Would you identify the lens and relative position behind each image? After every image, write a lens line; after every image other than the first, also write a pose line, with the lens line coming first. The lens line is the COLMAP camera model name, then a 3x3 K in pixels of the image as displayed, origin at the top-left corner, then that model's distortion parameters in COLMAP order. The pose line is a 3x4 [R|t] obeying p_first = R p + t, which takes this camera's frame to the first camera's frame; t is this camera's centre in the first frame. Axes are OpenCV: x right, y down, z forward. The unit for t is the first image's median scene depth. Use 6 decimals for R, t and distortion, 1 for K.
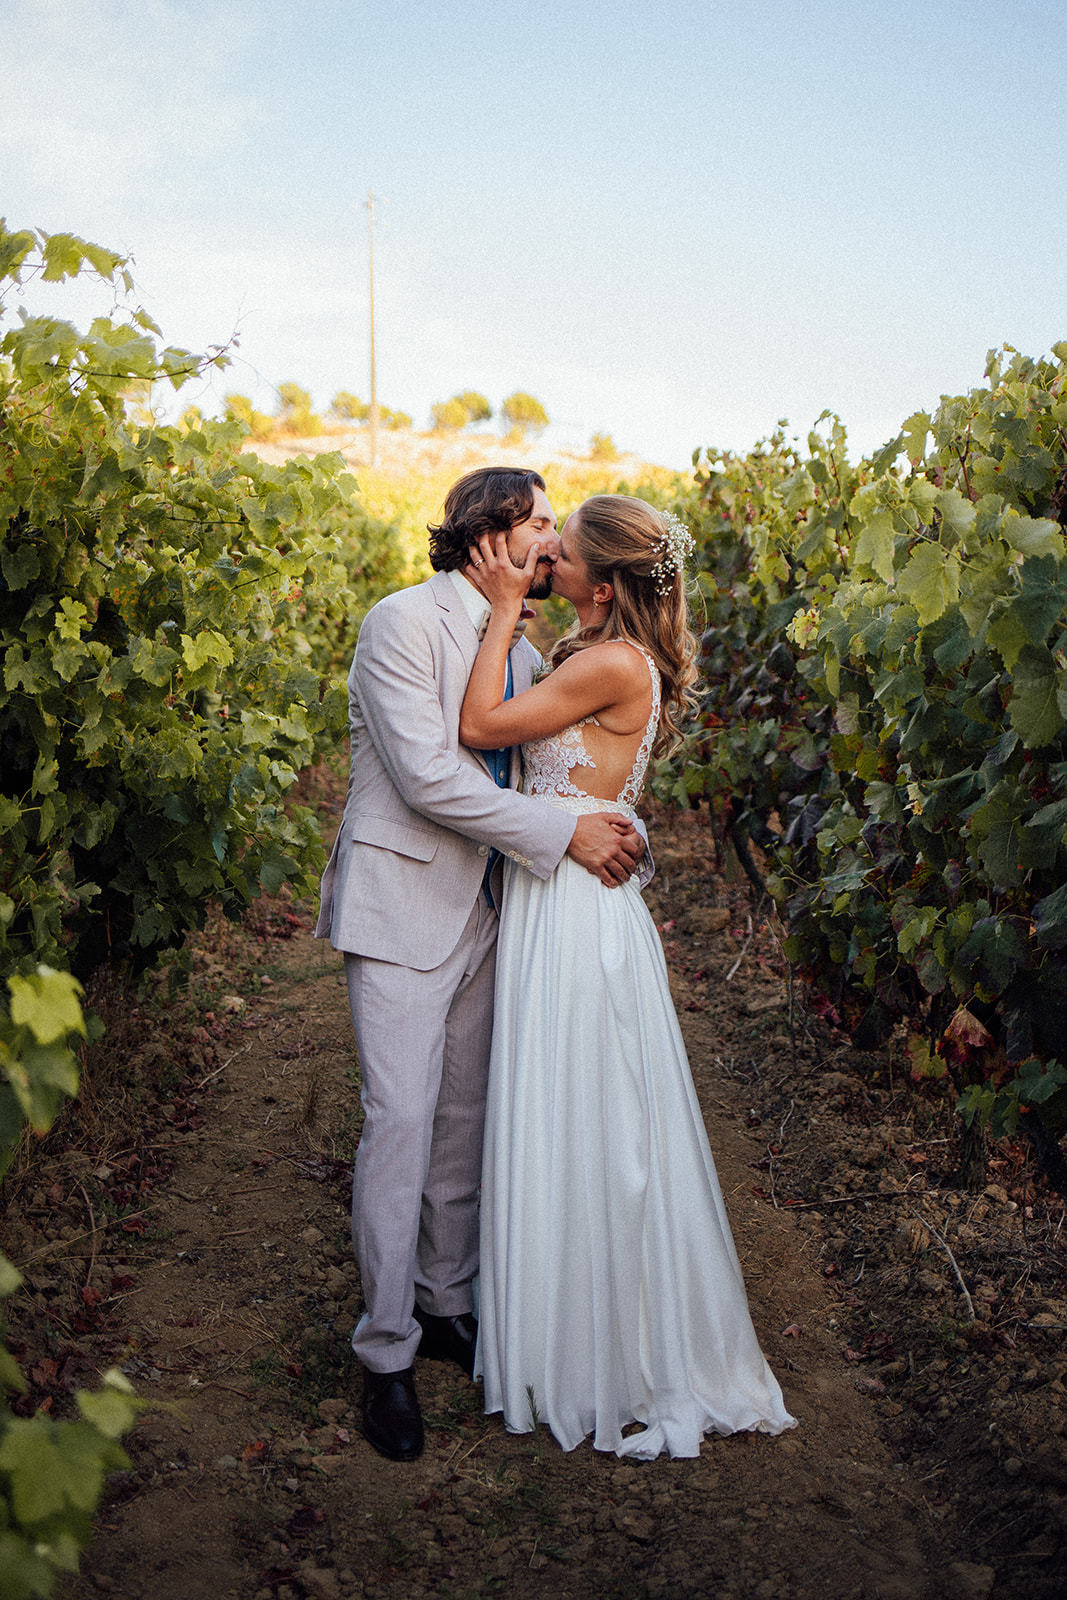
lens RADIAL K [[1579.7, 0, 533.5], [0, 1579.7, 800.0], [0, 0, 1]] dist [-0.004768, 0.001167]
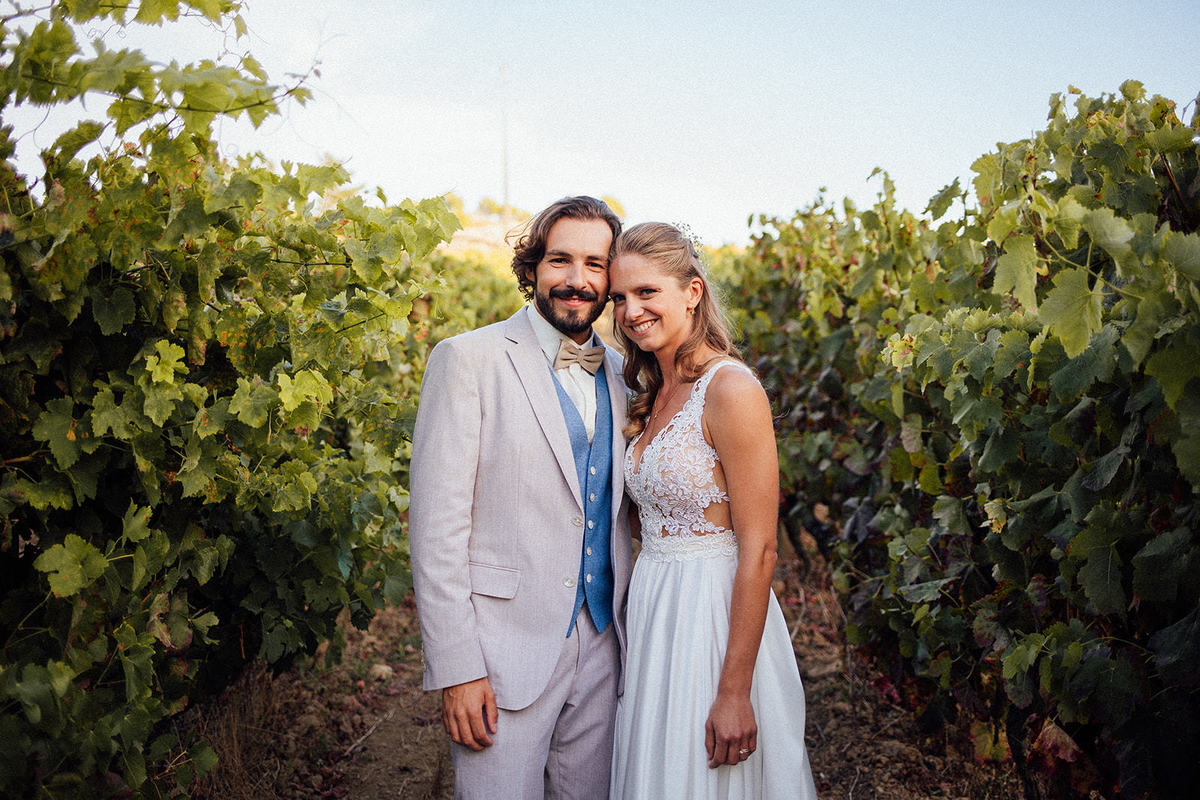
lens RADIAL K [[1207.9, 0, 596.9], [0, 1207.9, 441.2], [0, 0, 1]] dist [0.002259, -0.002781]
pose [[0.999651, -0.015972, -0.021057, -0.002975], [0.015116, 0.999077, -0.040214, -0.013955], [0.021680, 0.039881, 0.998969, 0.113623]]
